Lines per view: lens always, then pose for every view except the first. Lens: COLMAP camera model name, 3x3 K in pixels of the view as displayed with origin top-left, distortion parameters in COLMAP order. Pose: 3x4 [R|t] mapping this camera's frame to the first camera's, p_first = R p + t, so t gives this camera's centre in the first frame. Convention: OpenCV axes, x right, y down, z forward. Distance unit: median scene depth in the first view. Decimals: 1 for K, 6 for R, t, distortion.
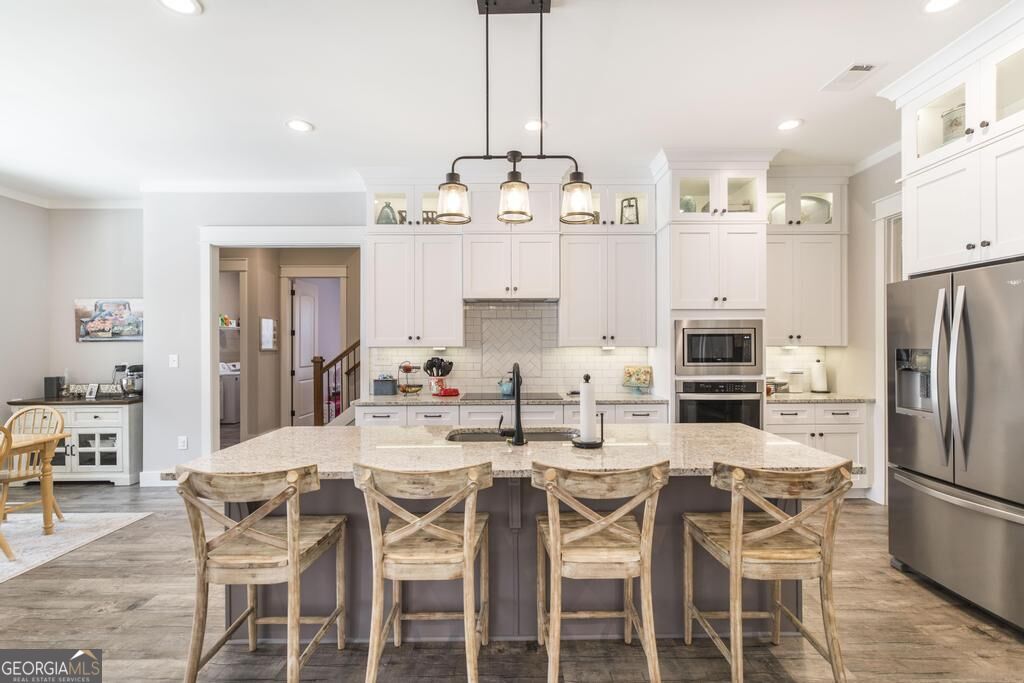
lens RADIAL K [[454.2, 0, 512.0], [0, 454.2, 341.5], [0, 0, 1]] dist [0.002124, 0.000638]
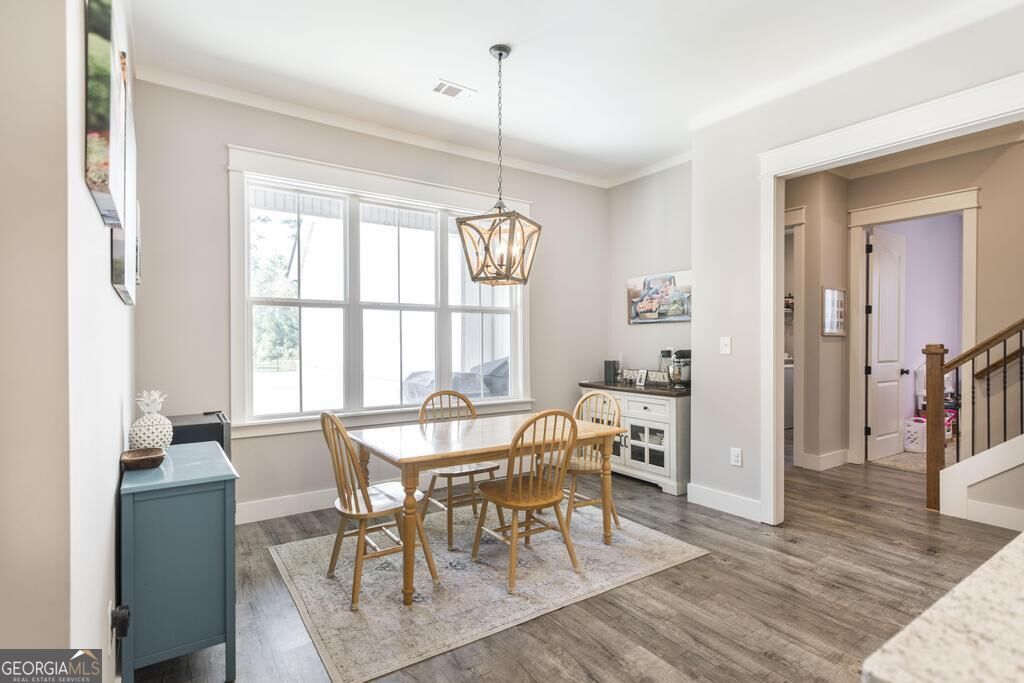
lens RADIAL K [[524.9, 0, 512.0], [0, 524.9, 341.5], [0, 0, 1]] dist [-0.024872, -0.000119]
pose [[0.562701, 0.010077, -0.826599, -0.221891], [0.002598, 0.999899, 0.013958, 0.022650], [0.826656, -0.010002, 0.562618, 0.216981]]
